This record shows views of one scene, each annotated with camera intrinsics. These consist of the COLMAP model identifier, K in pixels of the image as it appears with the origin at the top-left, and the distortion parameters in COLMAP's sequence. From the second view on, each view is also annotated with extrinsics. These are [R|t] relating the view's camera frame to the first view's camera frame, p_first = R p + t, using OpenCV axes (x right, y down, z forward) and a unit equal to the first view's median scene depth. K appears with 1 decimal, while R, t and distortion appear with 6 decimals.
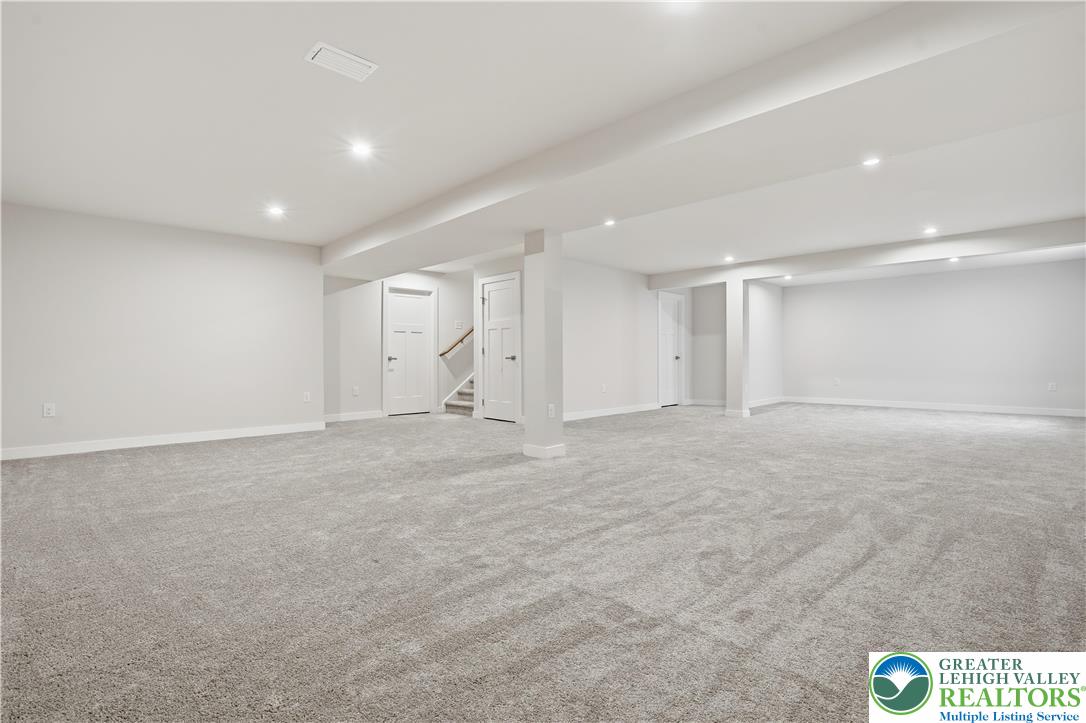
lens RADIAL K [[505.9, 0, 540.0], [0, 505.9, 359.5], [0, 0, 1]] dist [-0.057614, 0.015887]
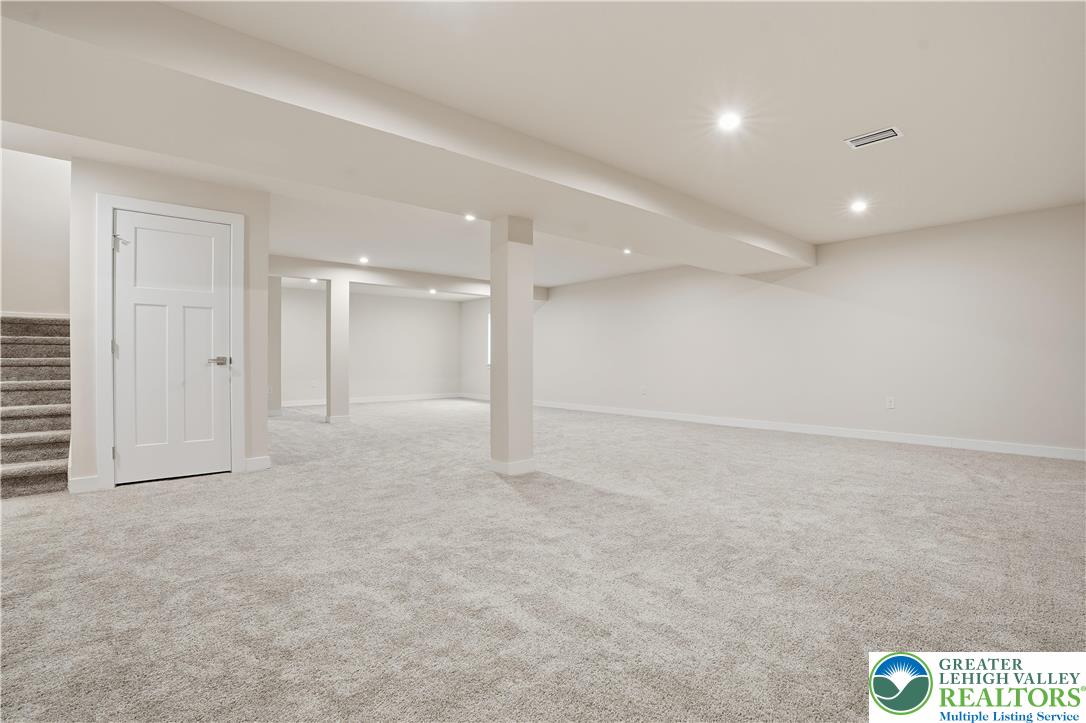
lens RADIAL K [[505.9, 0, 544.9], [0, 505.9, 361.7], [0, 0, 1]] dist [-0.057614, 0.015887]
pose [[0.055893, 0.001171, 0.998436, -0.553441], [0.005555, 0.999983, -0.001484, 0.000474], [-0.998421, 0.005629, 0.055885, 0.564405]]
